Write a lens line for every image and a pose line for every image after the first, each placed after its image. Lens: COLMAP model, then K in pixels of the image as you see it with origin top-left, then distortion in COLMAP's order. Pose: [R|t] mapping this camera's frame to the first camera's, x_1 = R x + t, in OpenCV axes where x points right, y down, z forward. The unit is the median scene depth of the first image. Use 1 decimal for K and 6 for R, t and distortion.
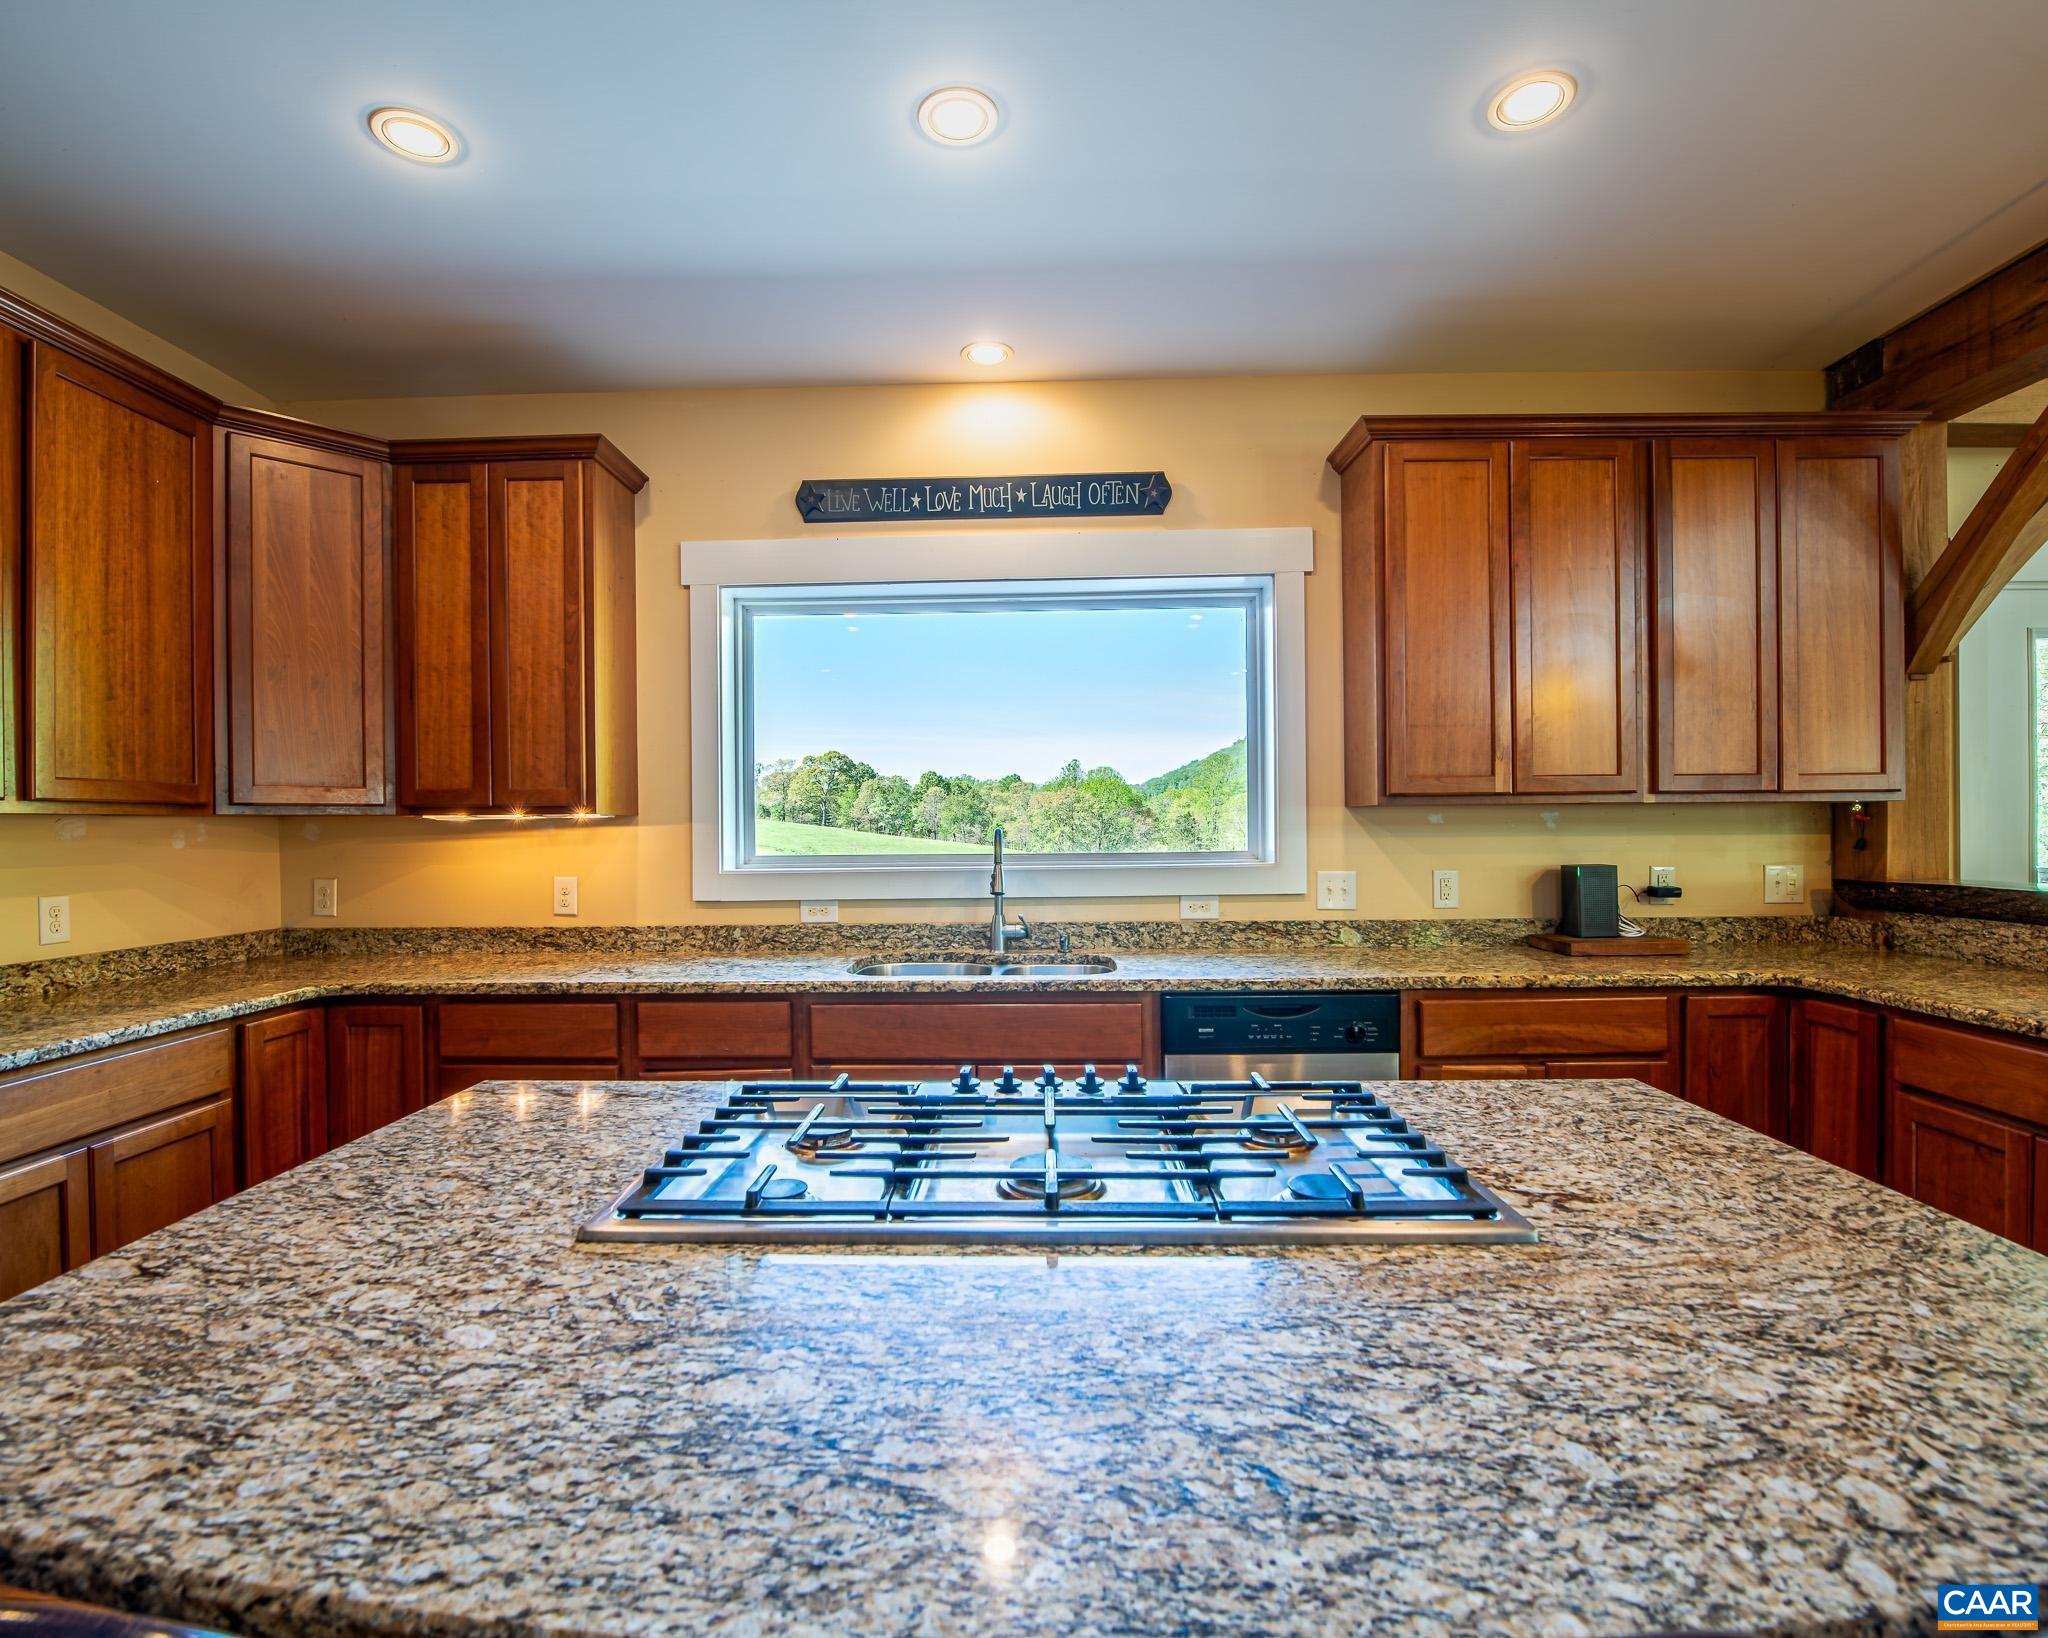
lens RADIAL K [[973.6, 0, 1024.0], [0, 973.6, 819.0], [0, 0, 1]] dist [-0.025090, -0.001107]
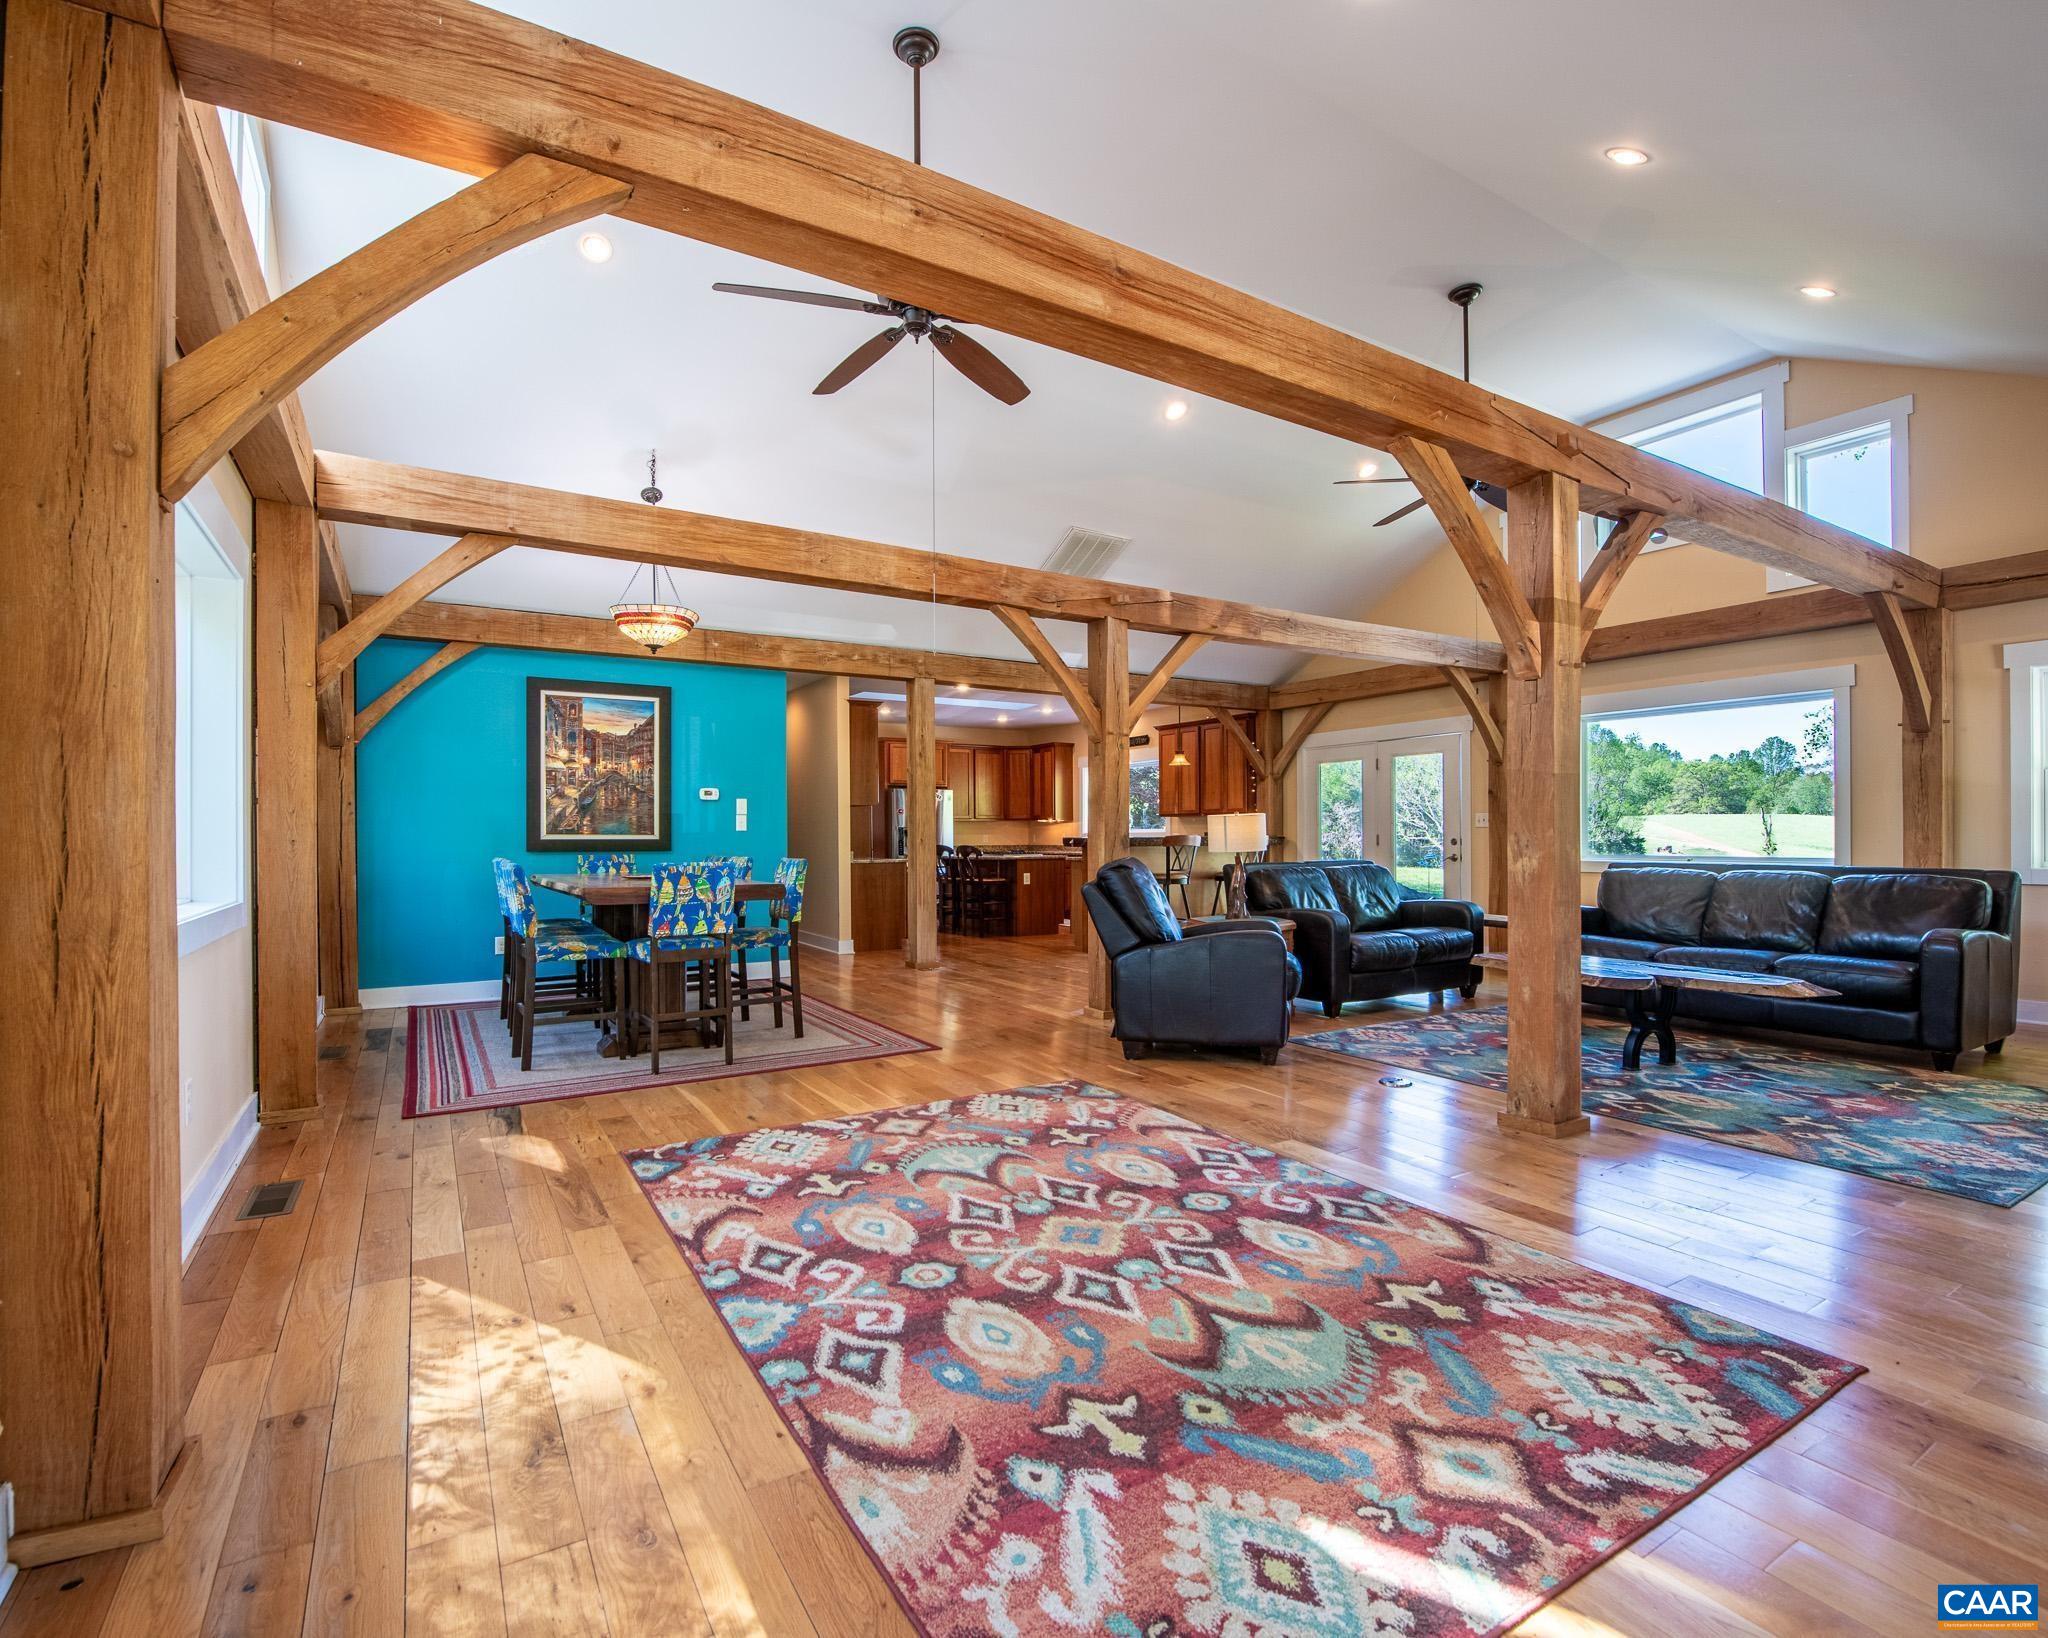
lens RADIAL K [[957.9, 0, 1014.0], [0, 957.9, 831.7], [0, 0, 1]] dist [0.018223, -0.007062]
pose [[0.538305, 0.007481, -0.842717, 4.363503], [0.005024, 0.999914, 0.012085, -0.006202], [0.842735, -0.010739, 0.538221, -2.196189]]
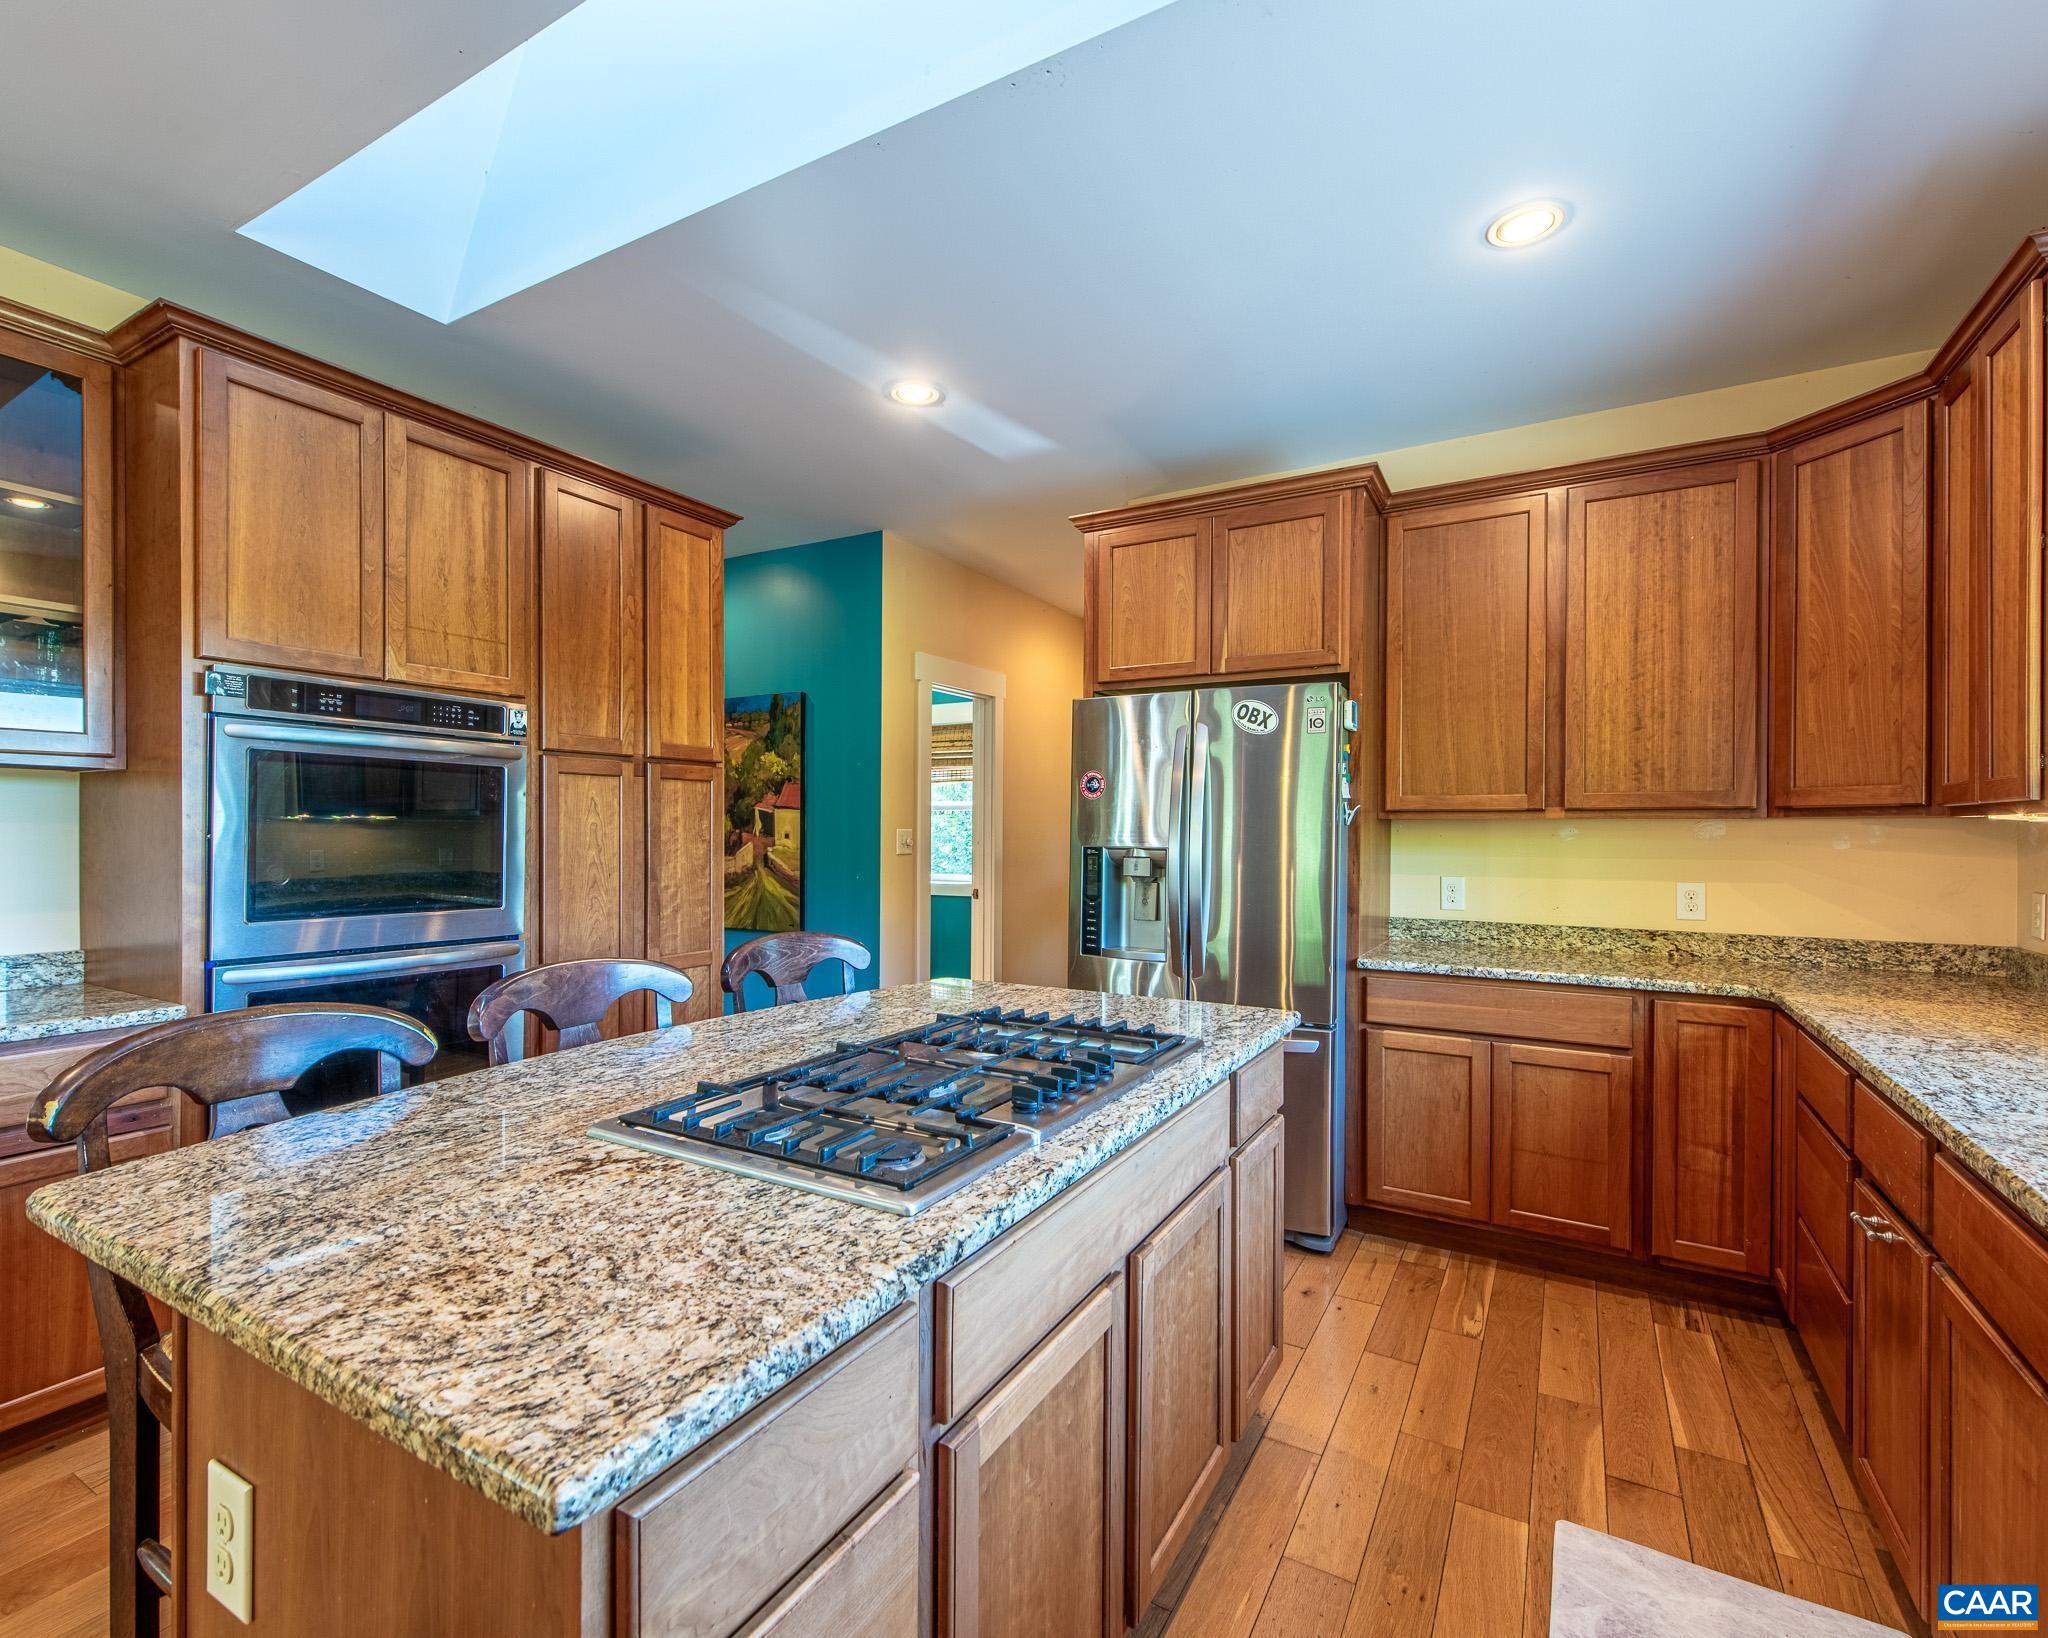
lens RADIAL K [[945.7, 0, 1015.6], [0, 945.7, 836.9], [0, 0, 1]] dist [0.017501, -0.006993]
pose [[-0.477303, 0.014498, -0.878619, 0.566952], [0.006633, 0.999895, 0.012895, -0.003118], [0.878714, 0.000327, -0.477349, 0.865401]]
